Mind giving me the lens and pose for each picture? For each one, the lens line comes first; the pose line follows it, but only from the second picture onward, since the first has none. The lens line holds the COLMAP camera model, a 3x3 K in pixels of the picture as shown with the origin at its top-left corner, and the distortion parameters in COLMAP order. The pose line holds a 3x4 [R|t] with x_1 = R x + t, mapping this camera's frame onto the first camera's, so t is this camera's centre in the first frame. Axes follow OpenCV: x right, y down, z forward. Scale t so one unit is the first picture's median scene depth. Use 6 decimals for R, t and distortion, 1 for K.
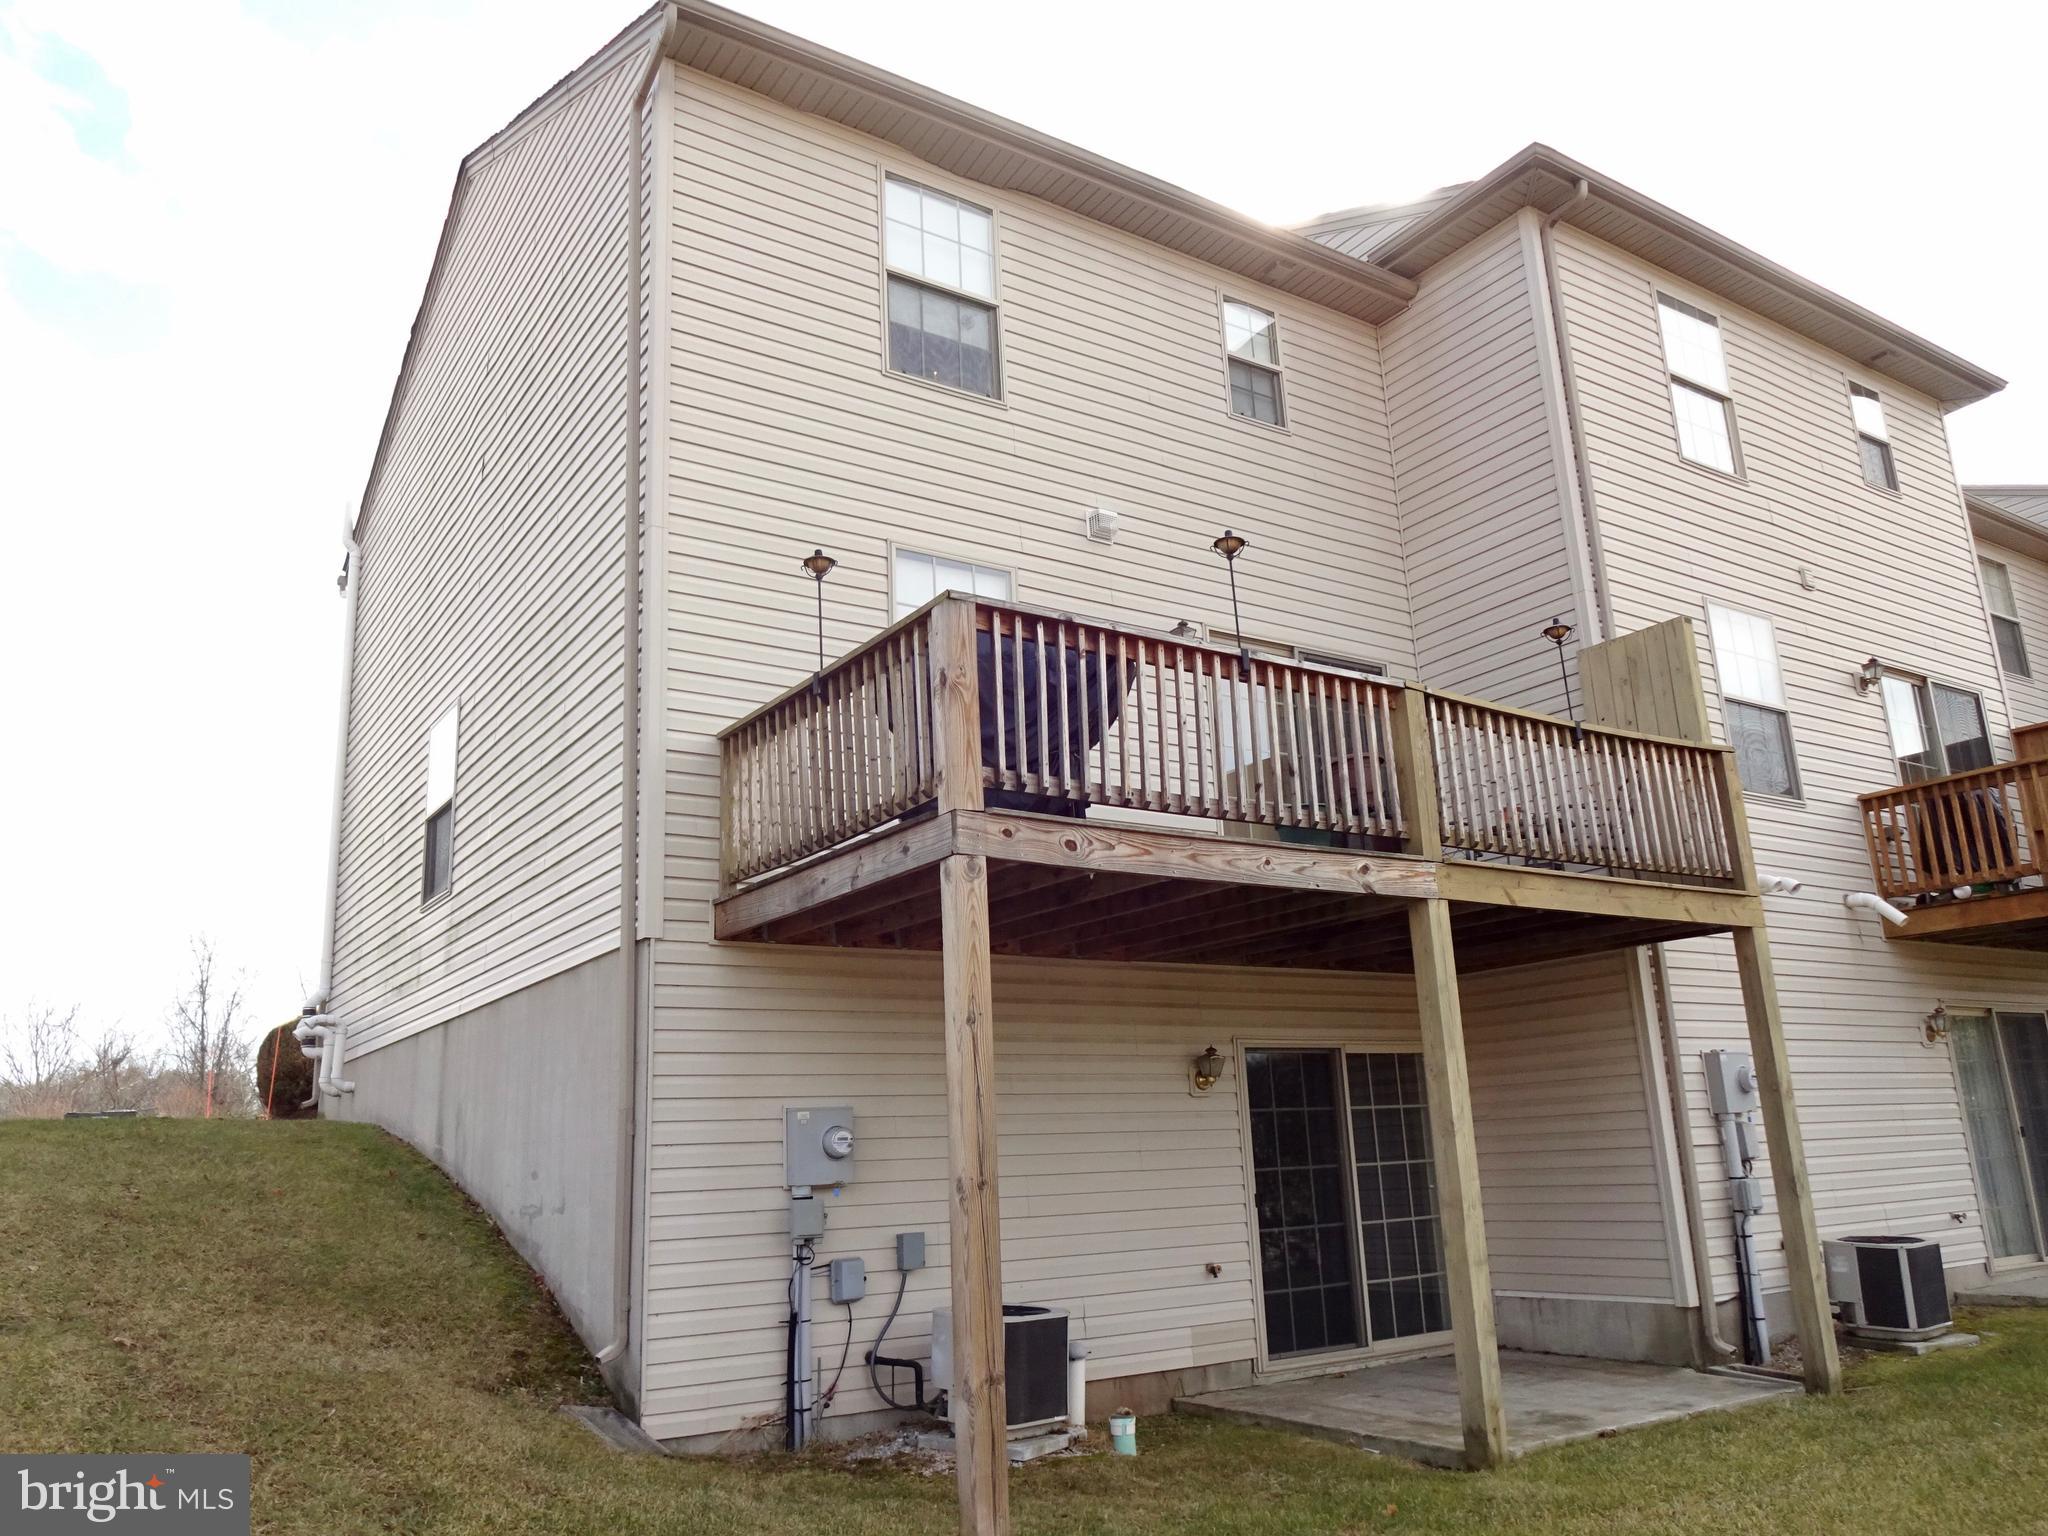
lens RADIAL K [[1483.4, 0, 1024.0], [0, 1483.4, 768.0], [0, 0, 1]] dist [-0.035759, 0.007432]
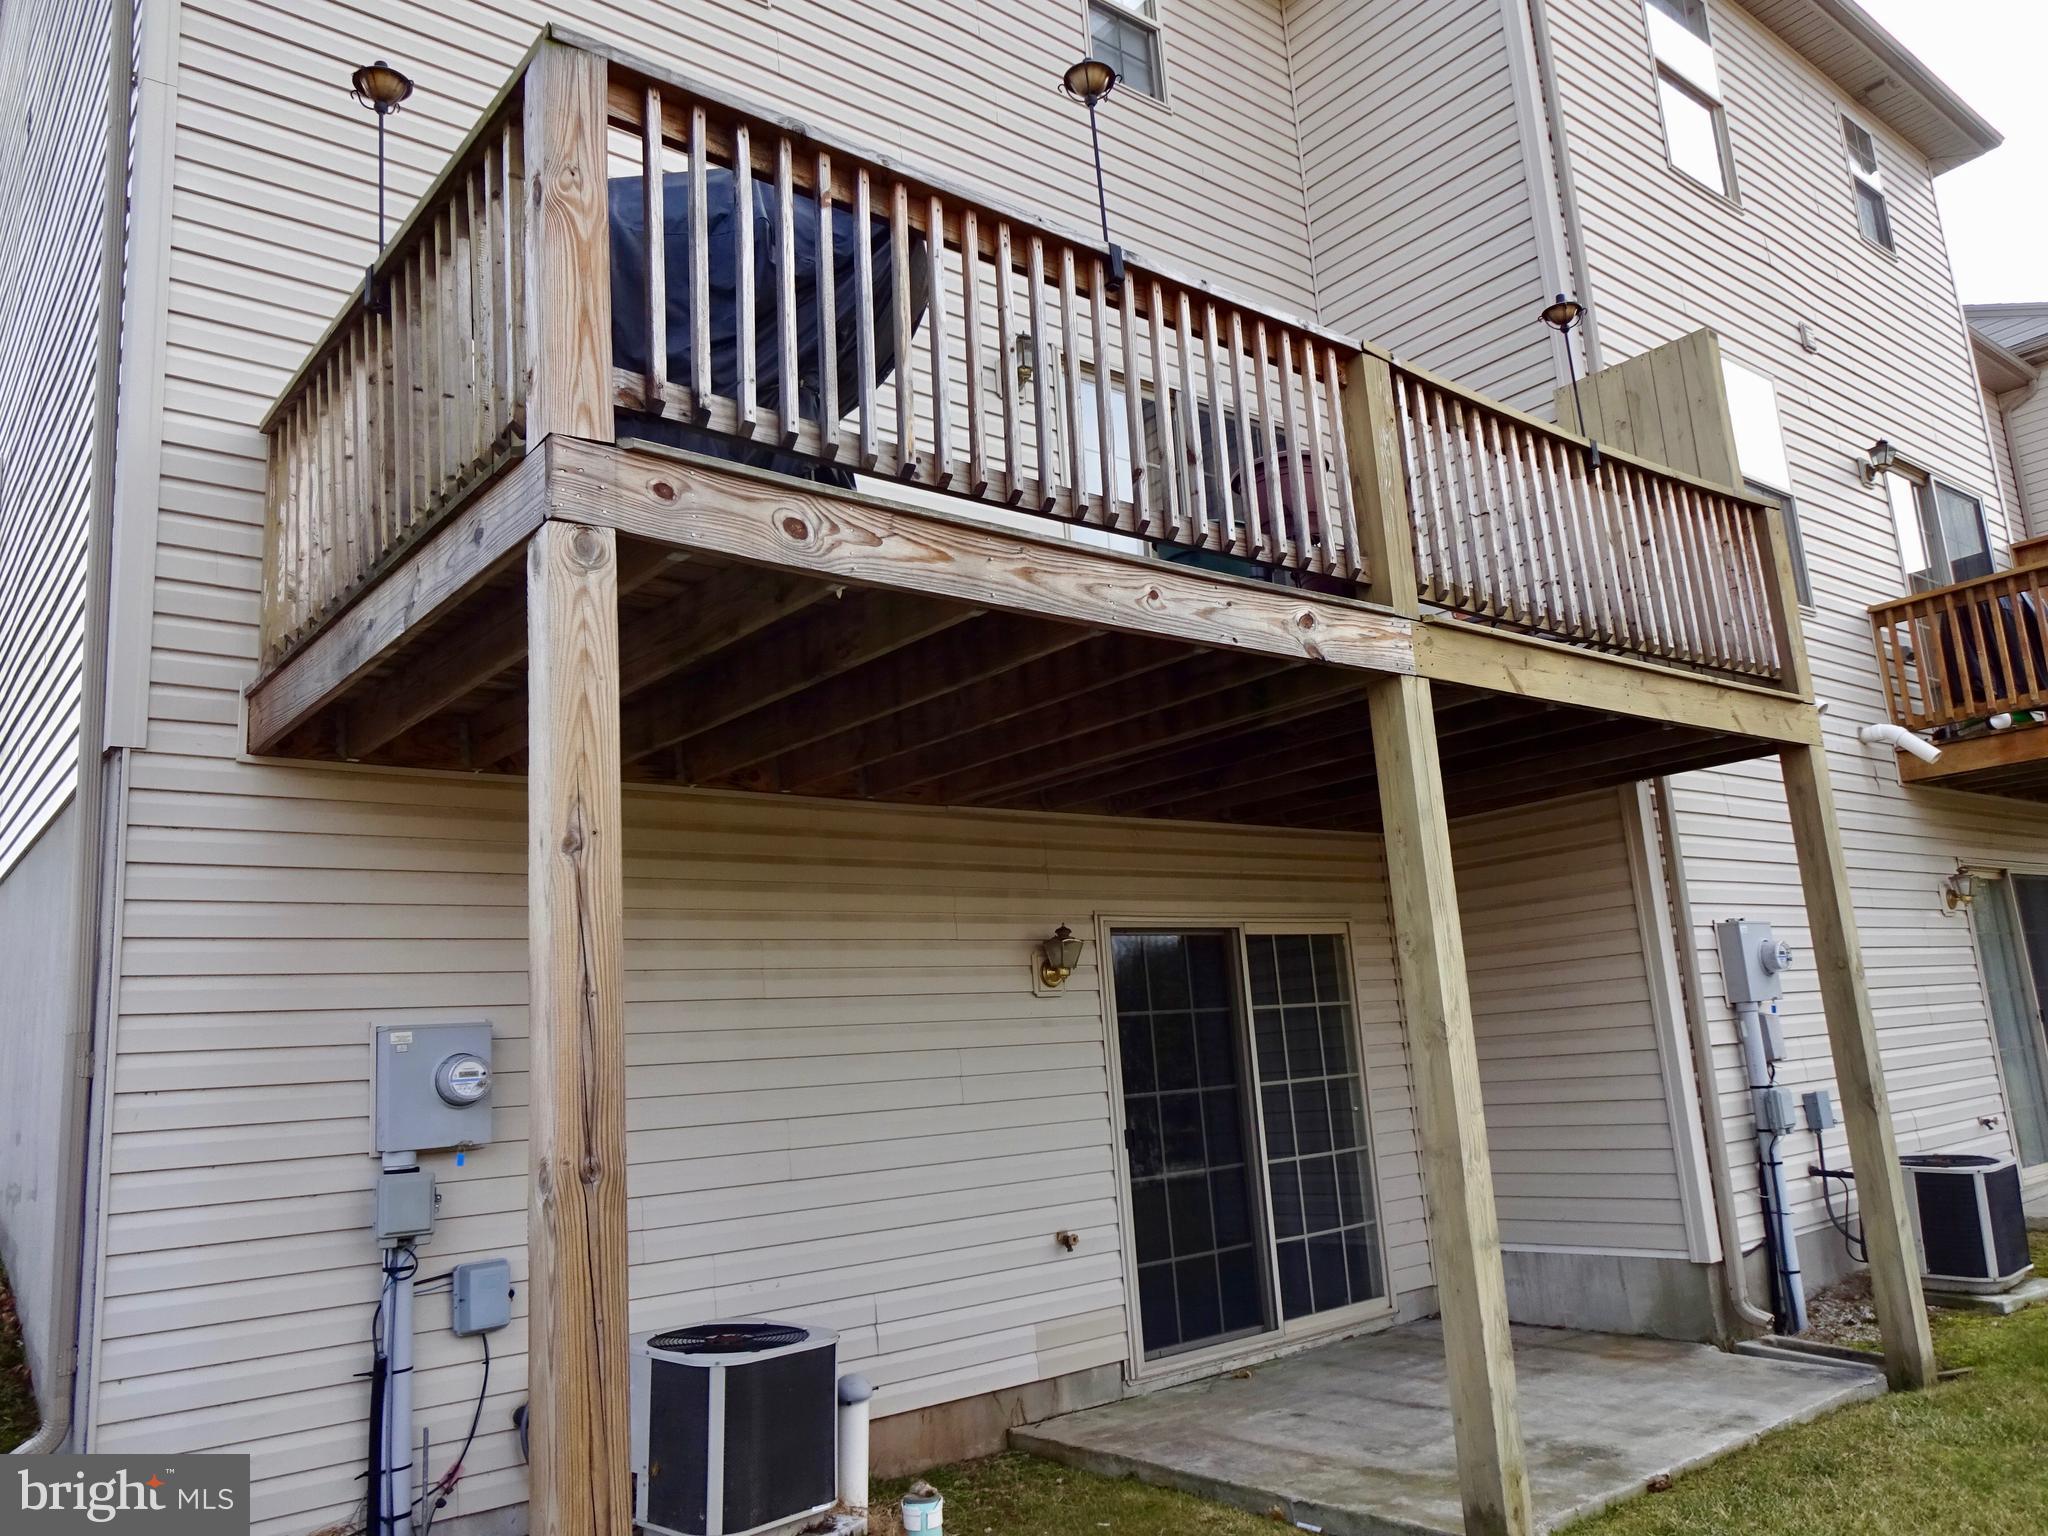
lens RADIAL K [[1524.5, 0, 1049.3], [0, 1524.5, 769.9], [0, 0, 1]] dist [-0.050681, -0.003712]
pose [[0.993724, -0.008306, 0.111555, 0.045466], [0.001172, 0.997958, 0.063870, 0.077946], [-0.111858, -0.063339, 0.991704, 0.330395]]
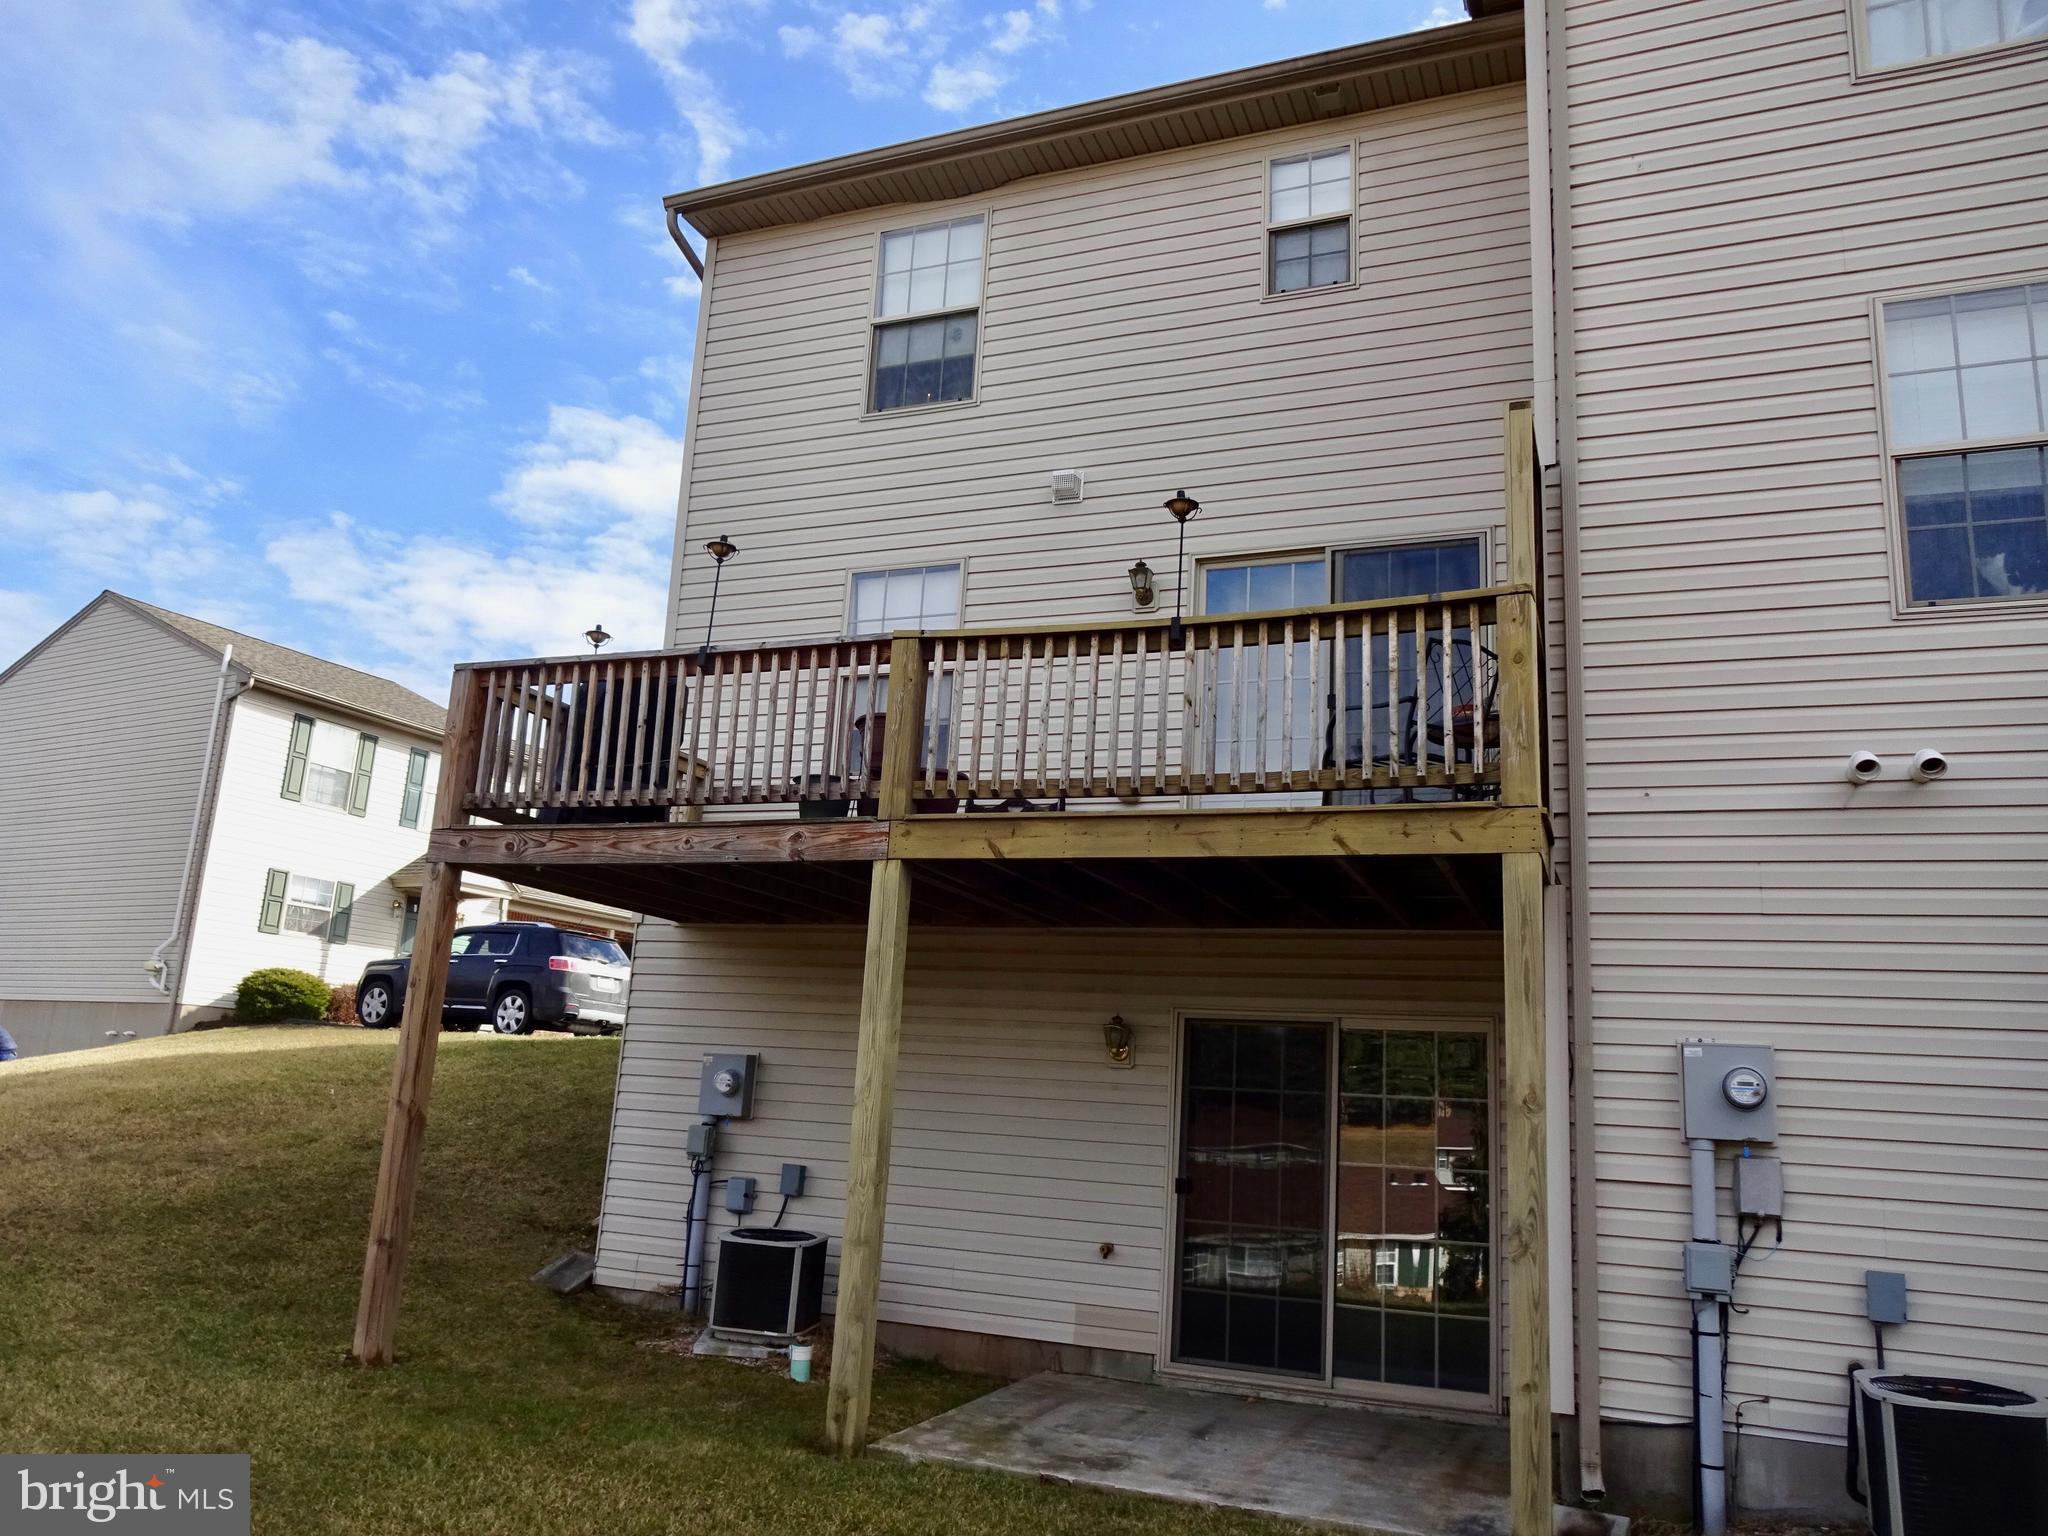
lens RADIAL K [[1514.6, 0, 1024.0], [0, 1514.6, 768.0], [0, 0, 1]] dist [-0.010697, 0.001330]
pose [[0.562690, -0.114235, -0.818737, 1.016876], [0.132713, 0.990043, -0.046928, 0.078731], [0.815946, -0.082251, 0.572248, 0.466236]]
